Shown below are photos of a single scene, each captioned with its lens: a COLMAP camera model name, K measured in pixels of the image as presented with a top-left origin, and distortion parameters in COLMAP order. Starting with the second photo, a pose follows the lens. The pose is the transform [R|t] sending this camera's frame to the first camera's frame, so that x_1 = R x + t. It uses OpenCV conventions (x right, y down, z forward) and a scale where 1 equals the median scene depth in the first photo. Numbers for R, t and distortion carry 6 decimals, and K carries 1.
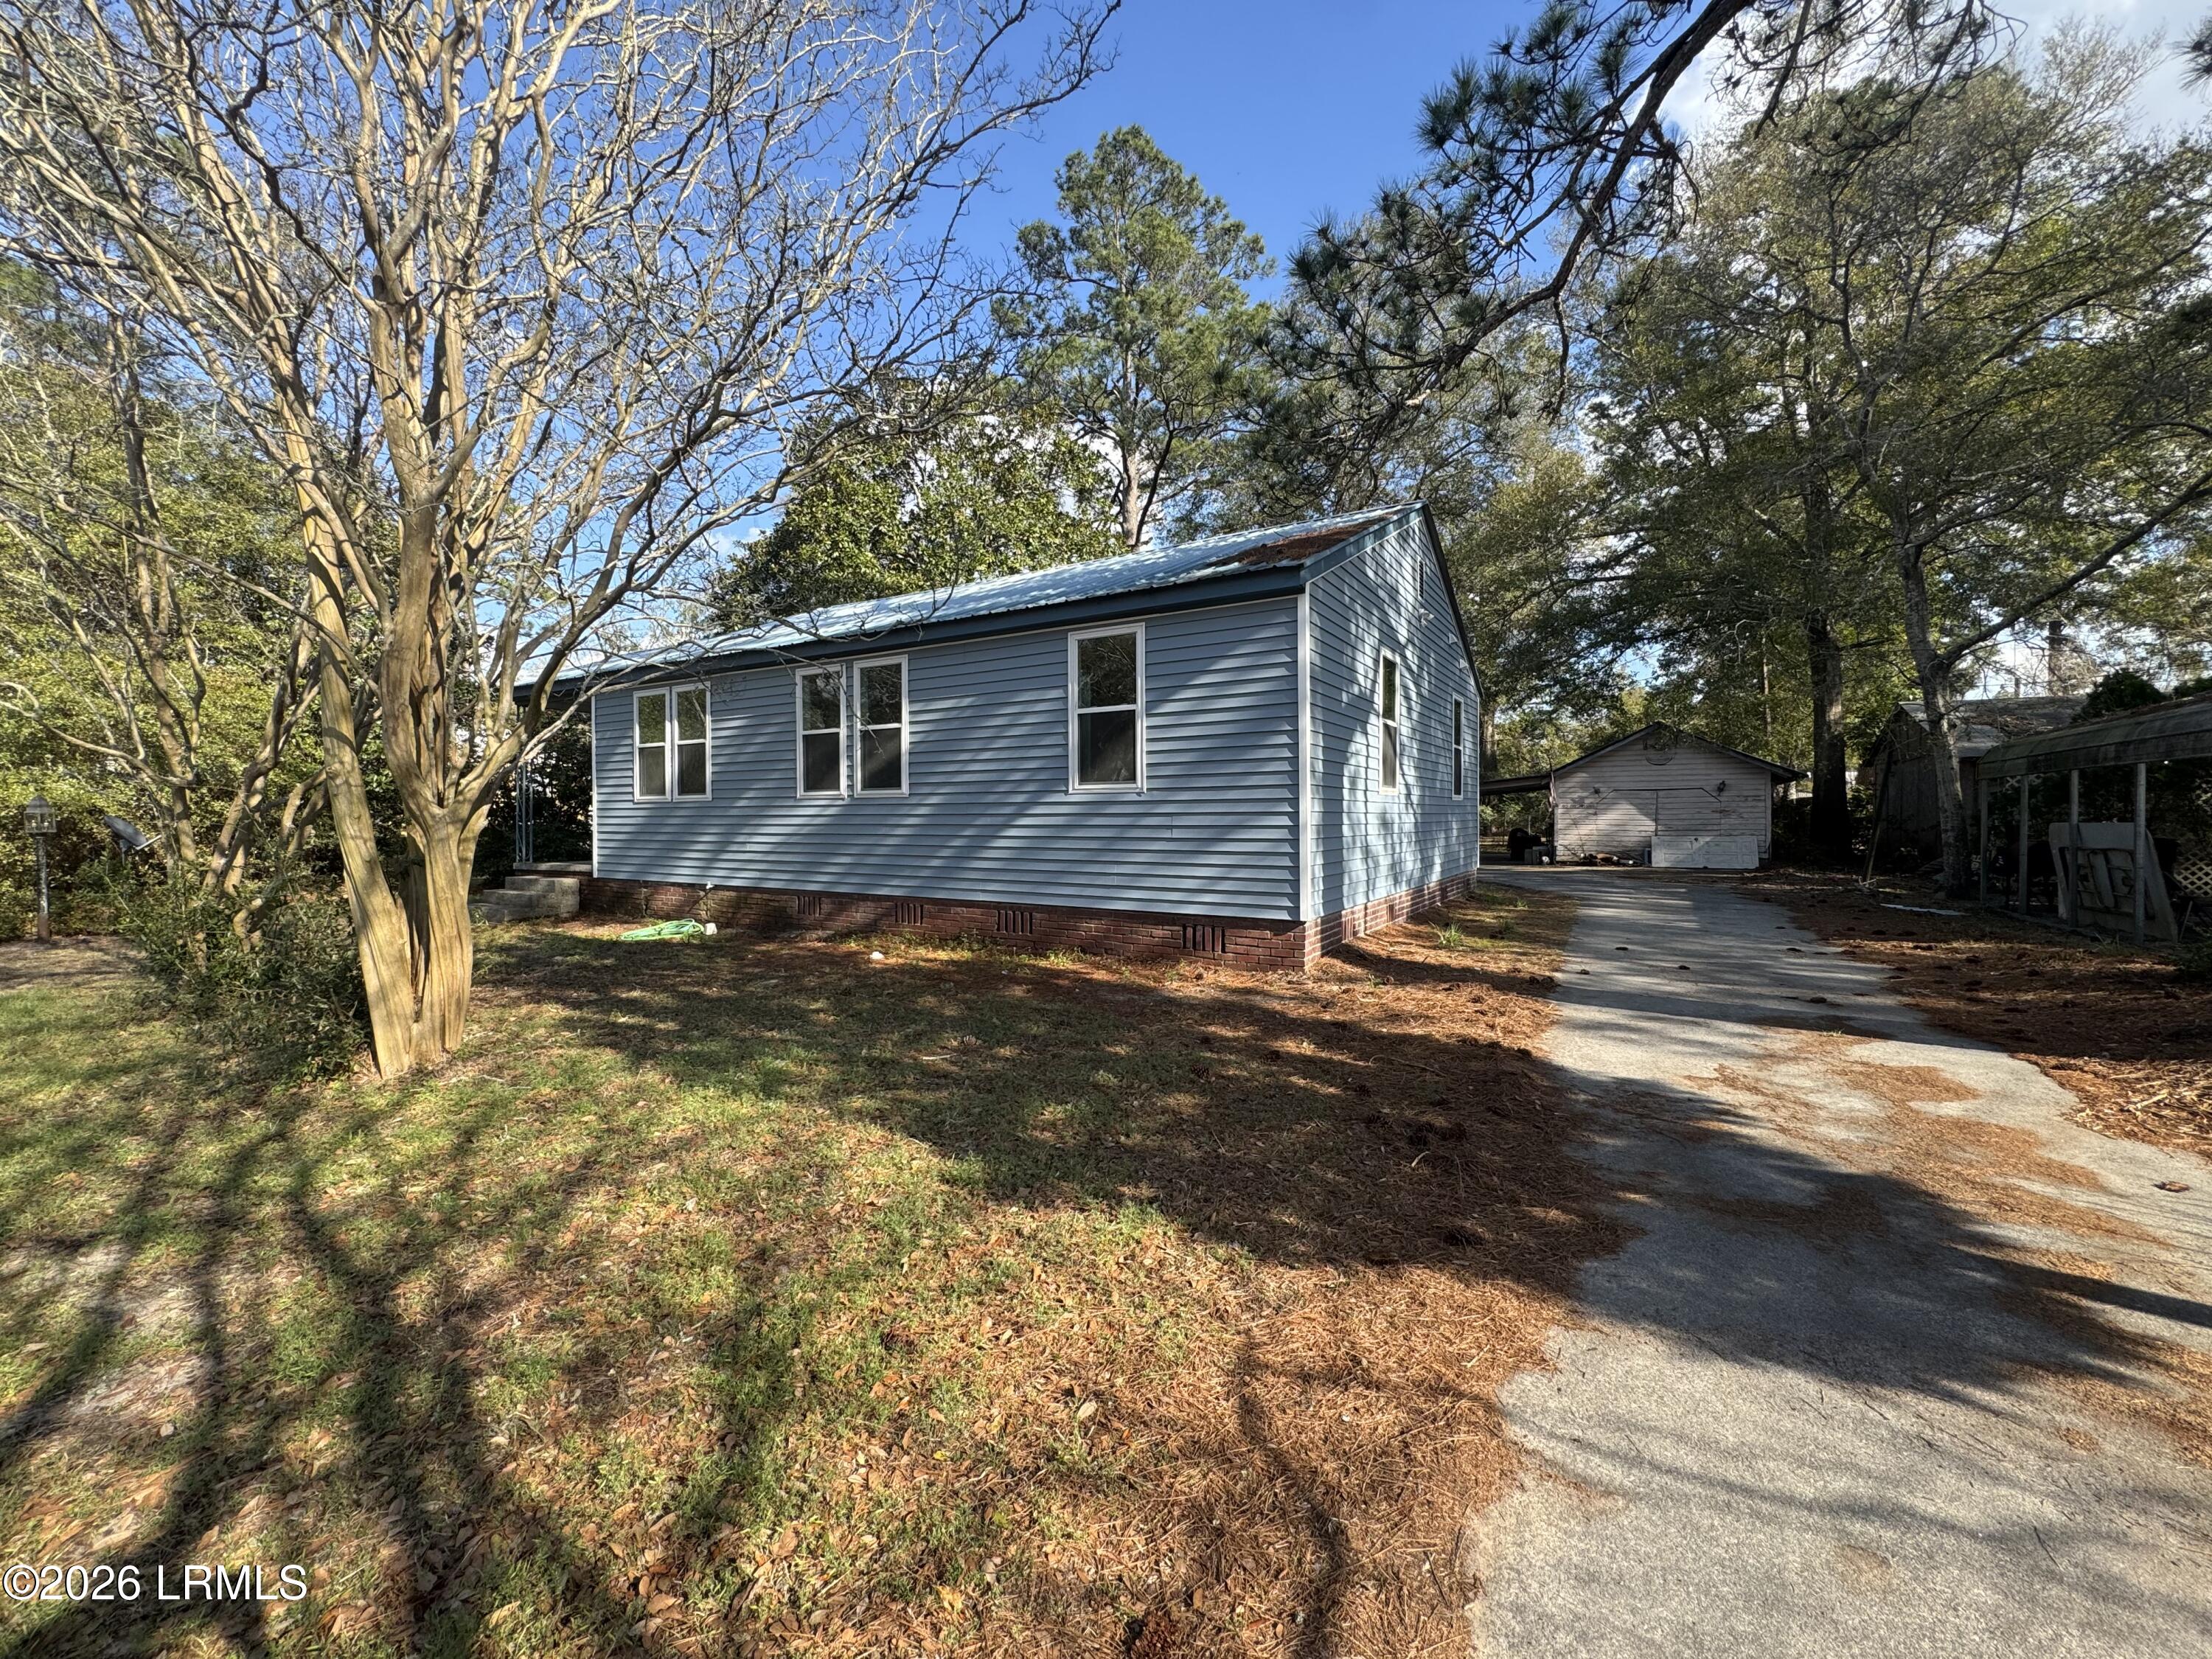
lens RADIAL K [[882.2, 0, 1208.6], [0, 882.2, 827.1], [0, 0, 1]] dist [0.000561, 0.000384]
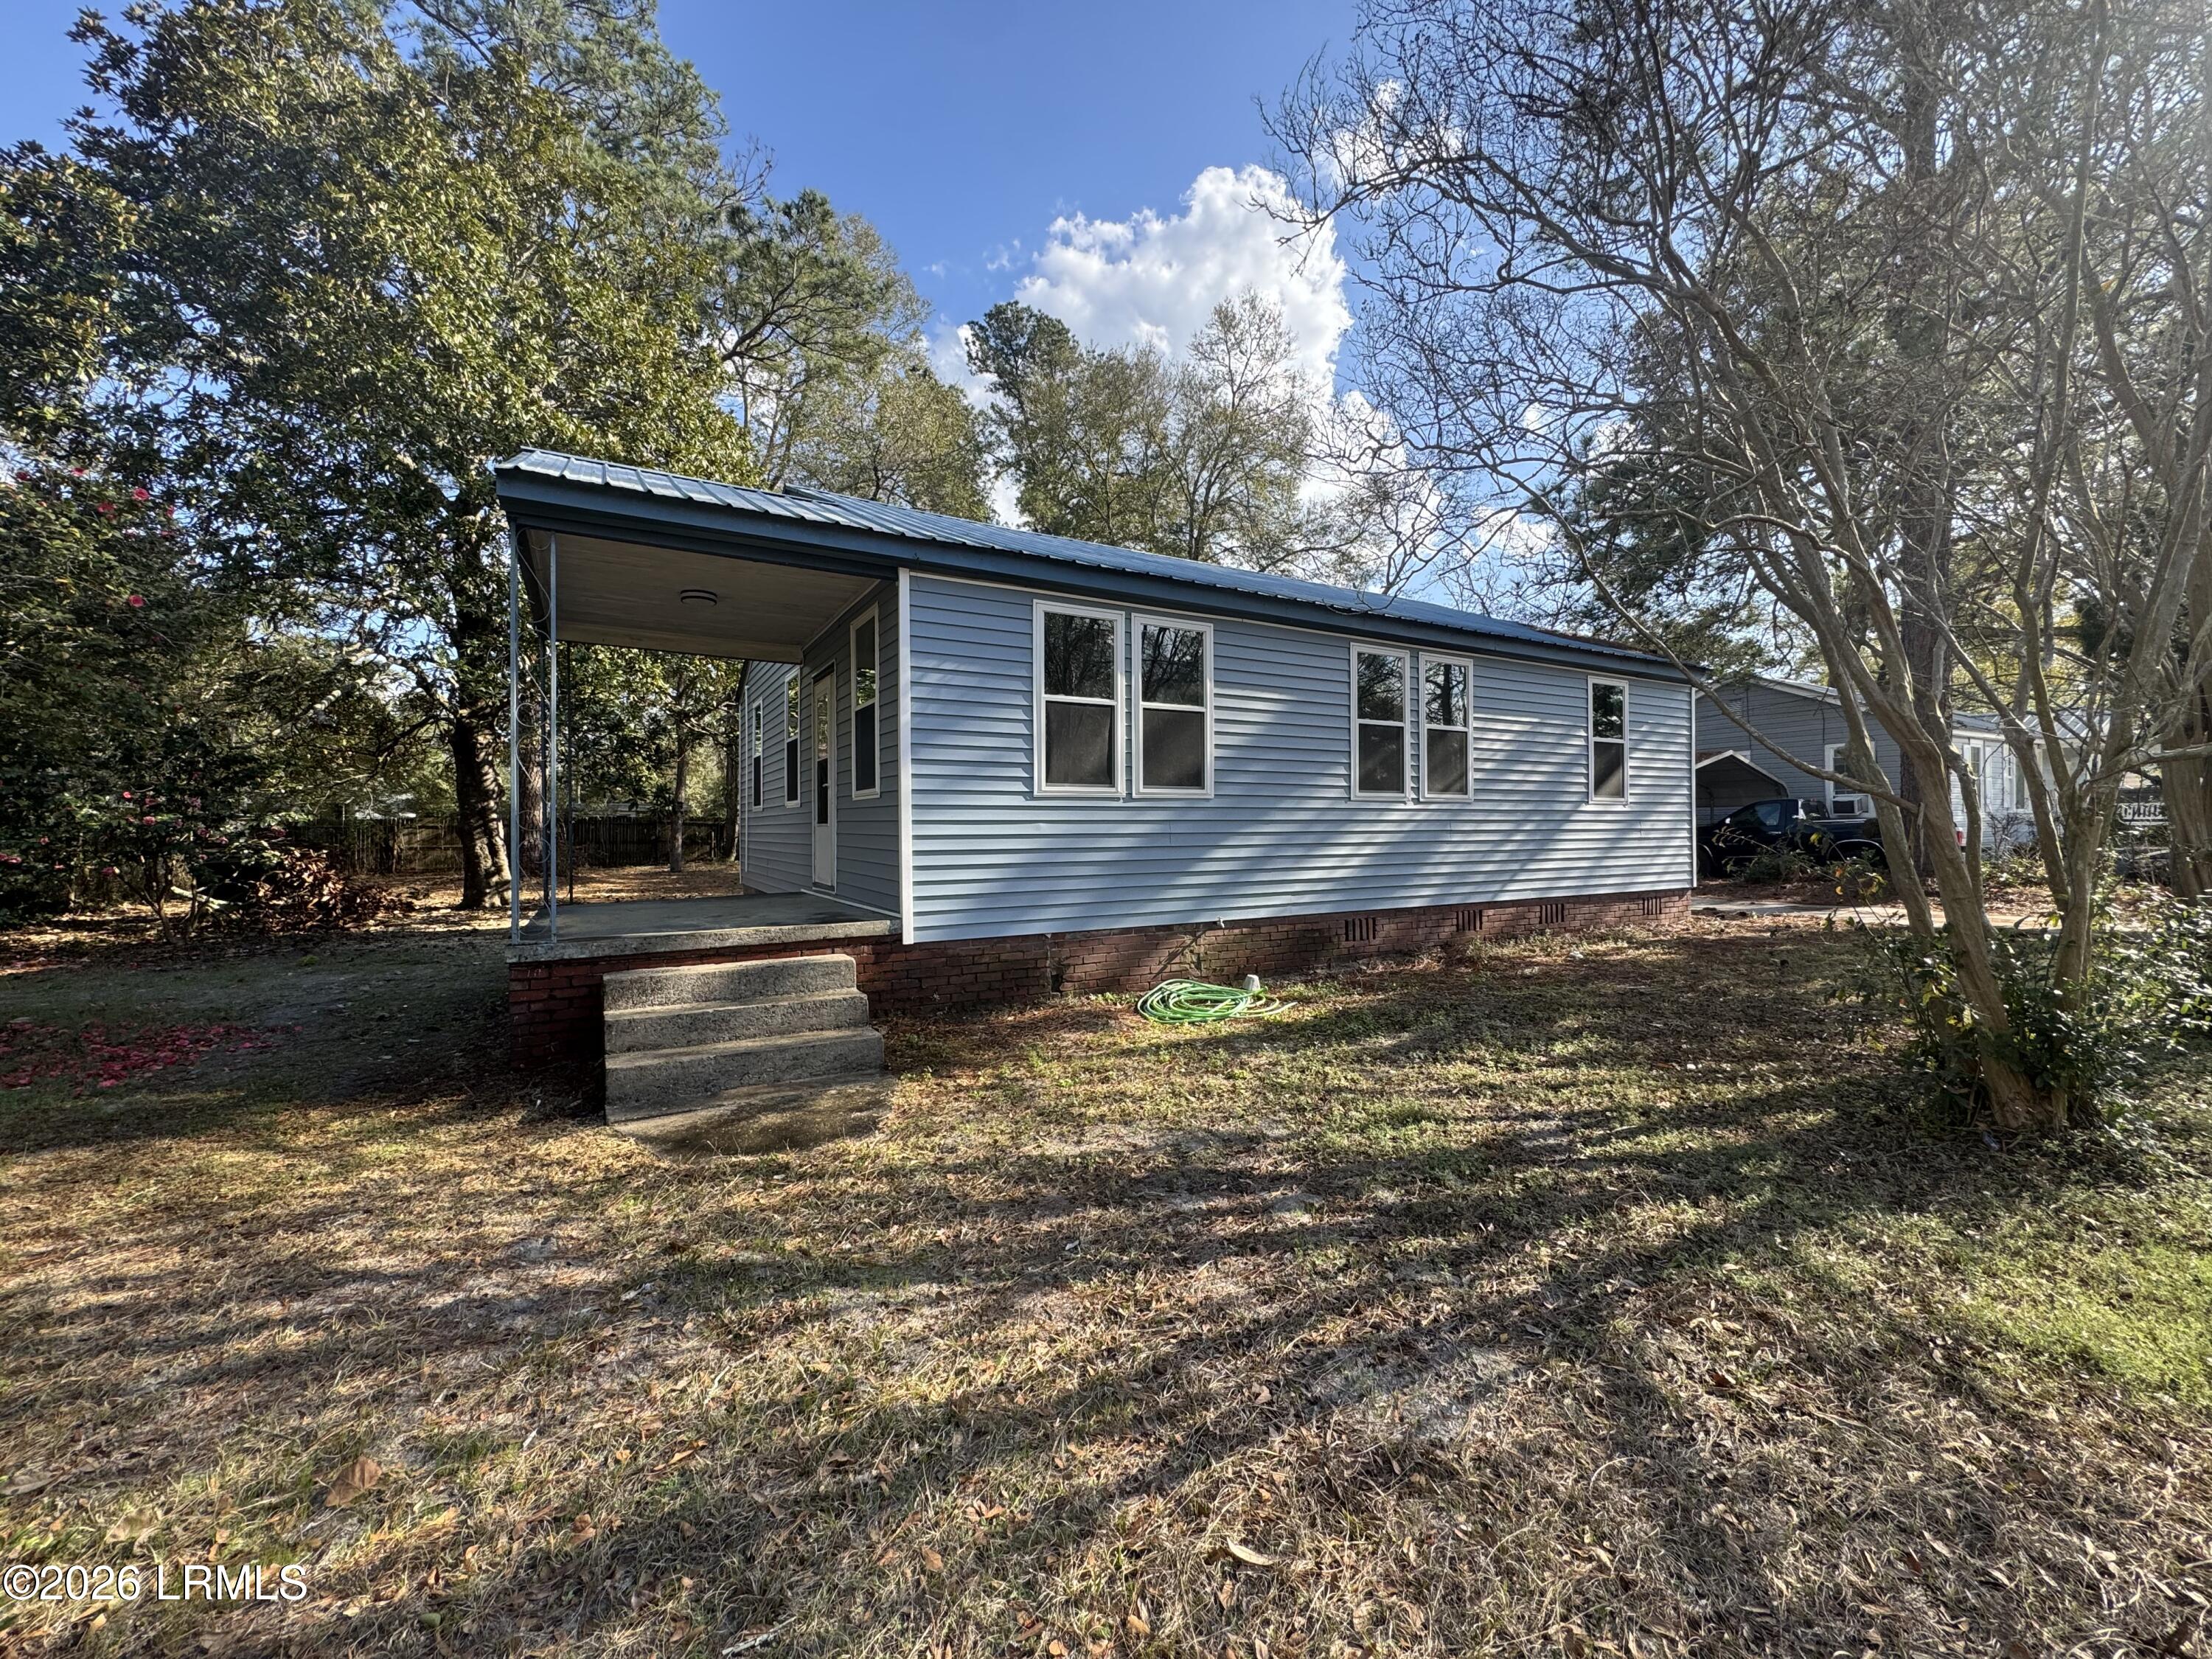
lens RADIAL K [[882.2, 0, 1208.6], [0, 882.2, 827.1], [0, 0, 1]] dist [0.000561, 0.000384]
pose [[0.472356, -0.000959, 0.881408, -1.037865], [0.012211, 0.999911, -0.005456, -0.003754], [-0.881323, 0.013340, 0.472325, 0.608653]]
